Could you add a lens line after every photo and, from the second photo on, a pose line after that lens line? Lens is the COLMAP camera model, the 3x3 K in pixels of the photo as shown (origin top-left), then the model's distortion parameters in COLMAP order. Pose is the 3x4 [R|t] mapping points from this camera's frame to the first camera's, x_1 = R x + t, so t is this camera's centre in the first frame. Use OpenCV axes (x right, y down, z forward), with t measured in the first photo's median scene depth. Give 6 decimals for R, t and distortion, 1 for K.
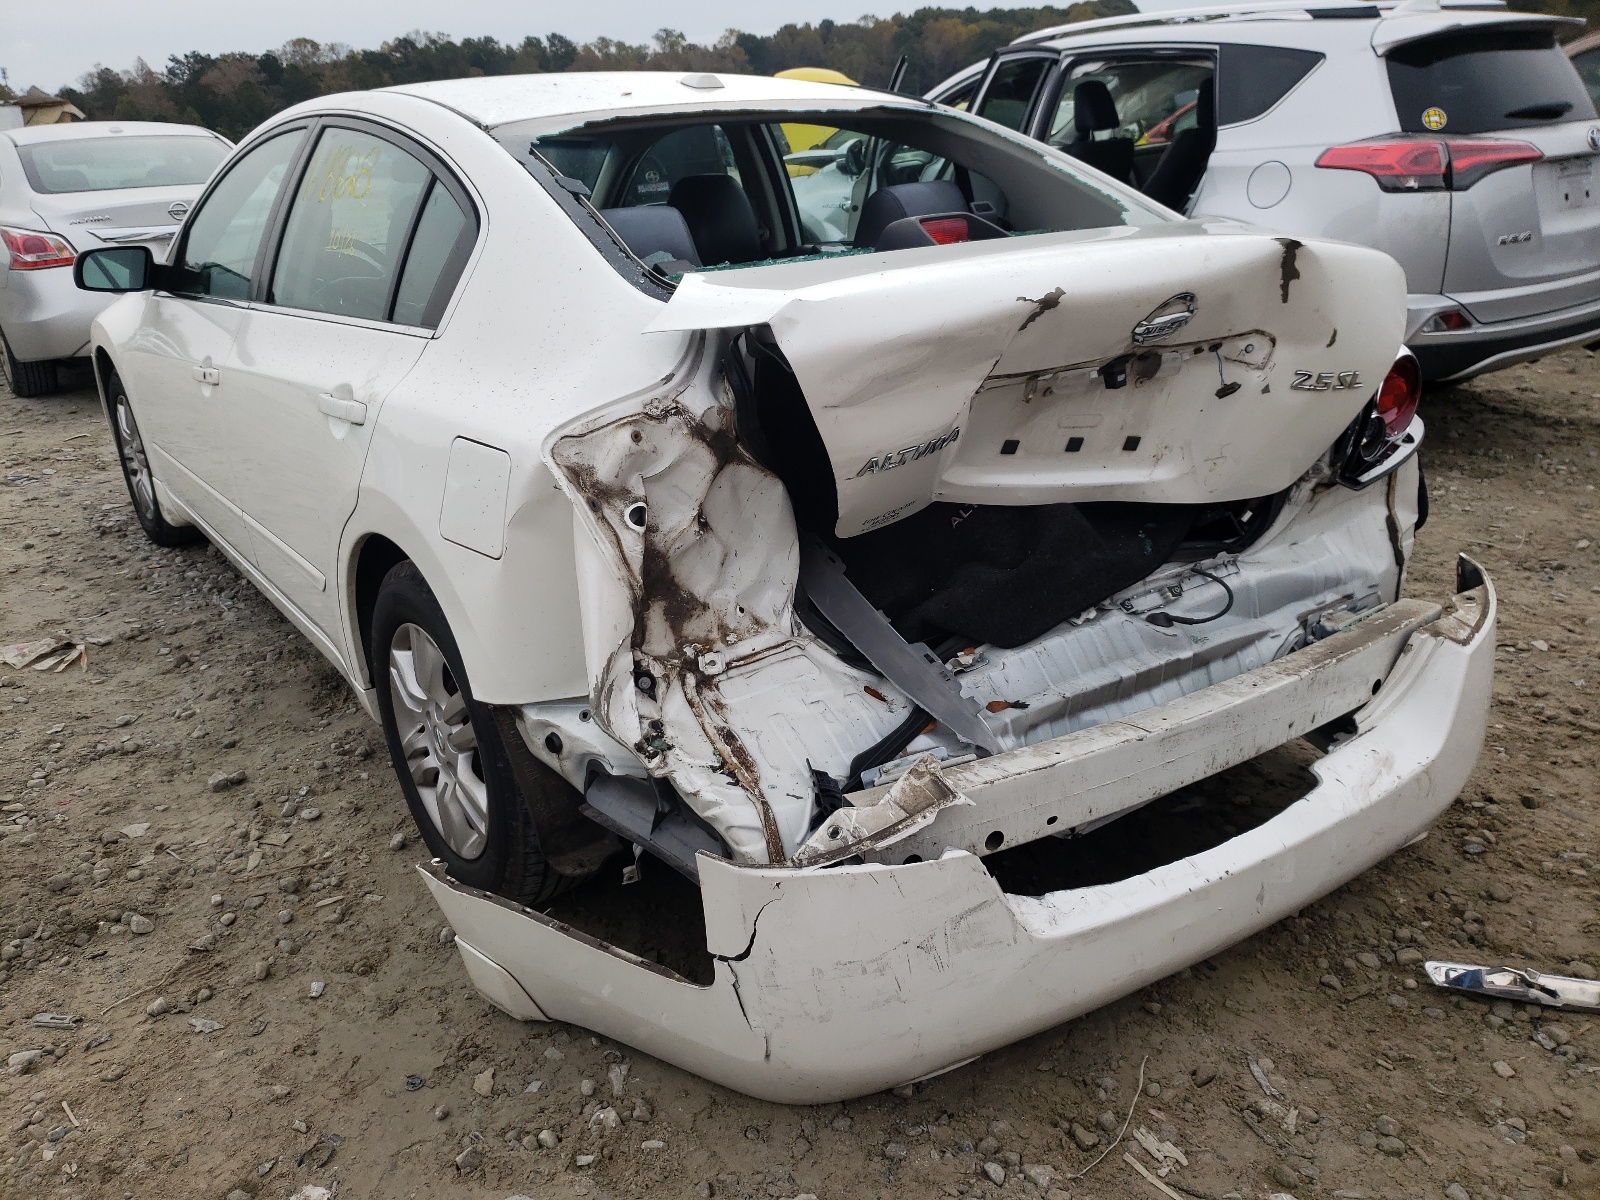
lens RADIAL K [[1578.1, 0, 800.0], [0, 1578.1, 600.0], [0, 0, 1]] dist [-0.015491, 0.120978]
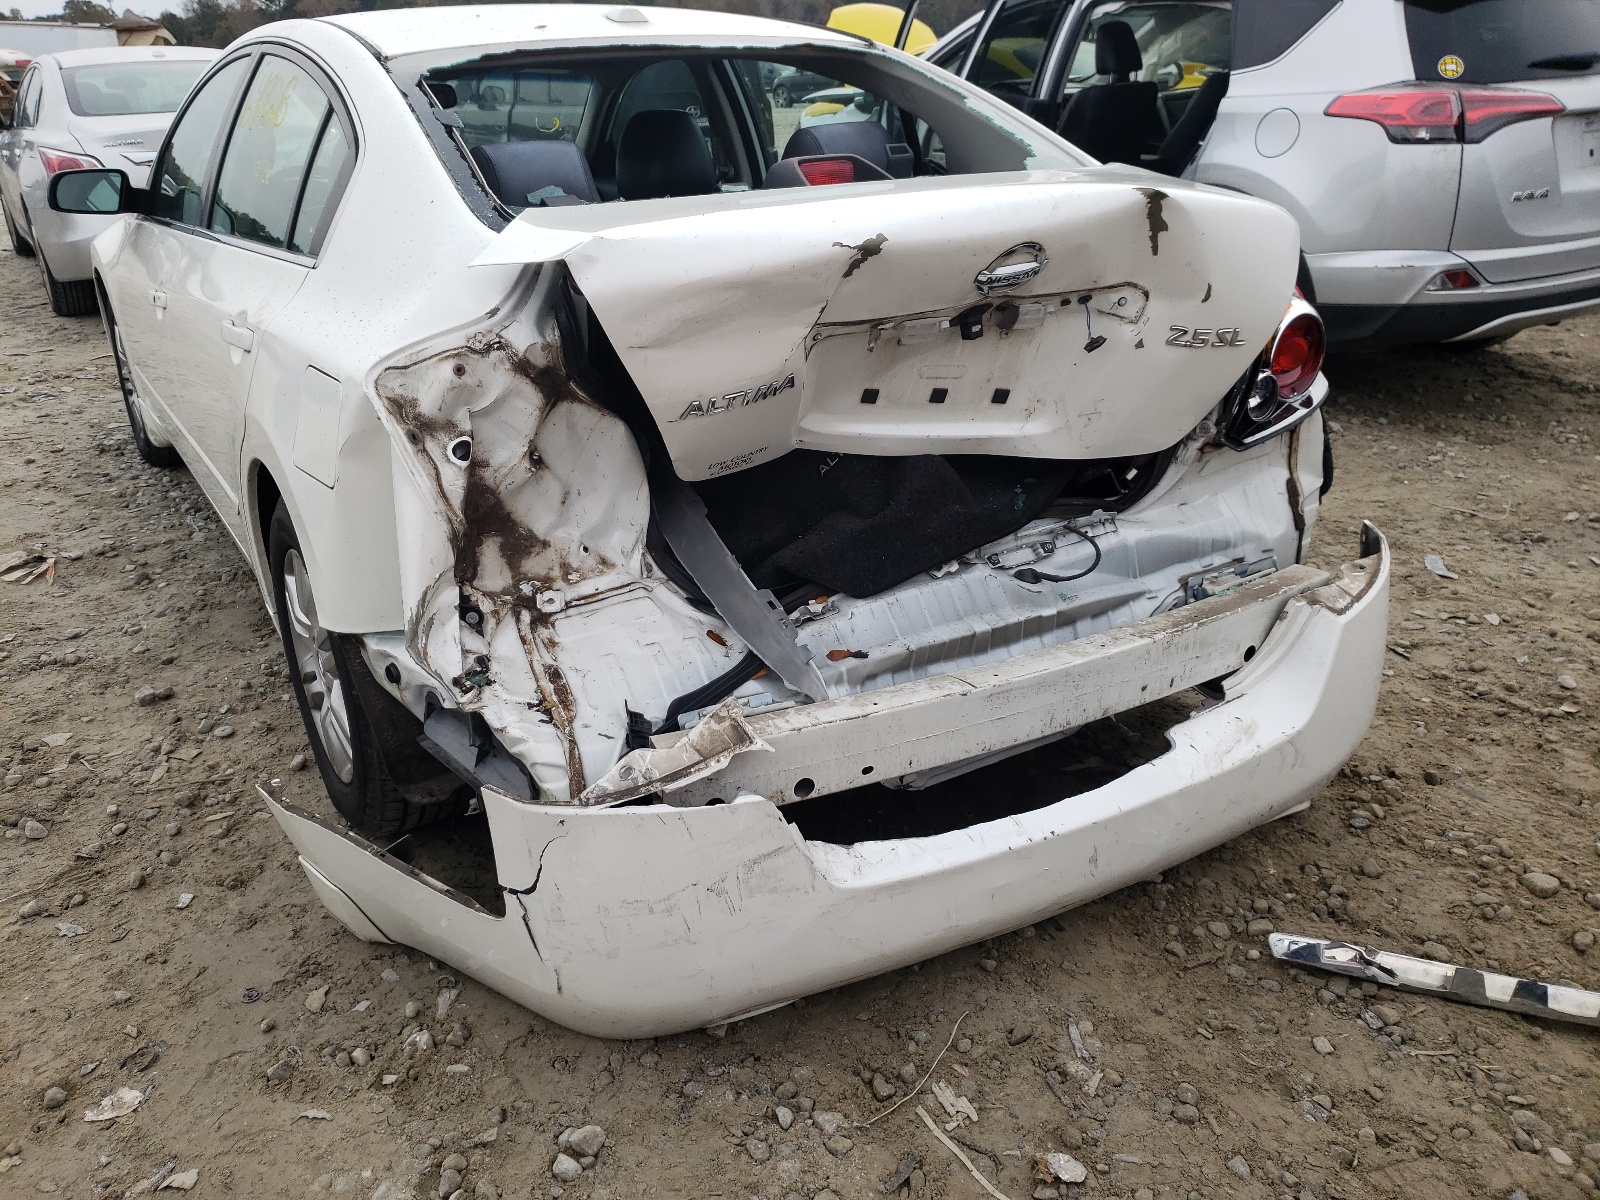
lens RADIAL K [[1578.1, 0, 800.0], [0, 1578.1, 600.0], [0, 0, 1]] dist [-0.015491, 0.120978]
pose [[0.996802, 0.041752, -0.068137, 0.158100], [-0.039235, 0.998513, 0.037859, -0.004261], [0.069616, -0.035065, 0.996957, 0.006834]]
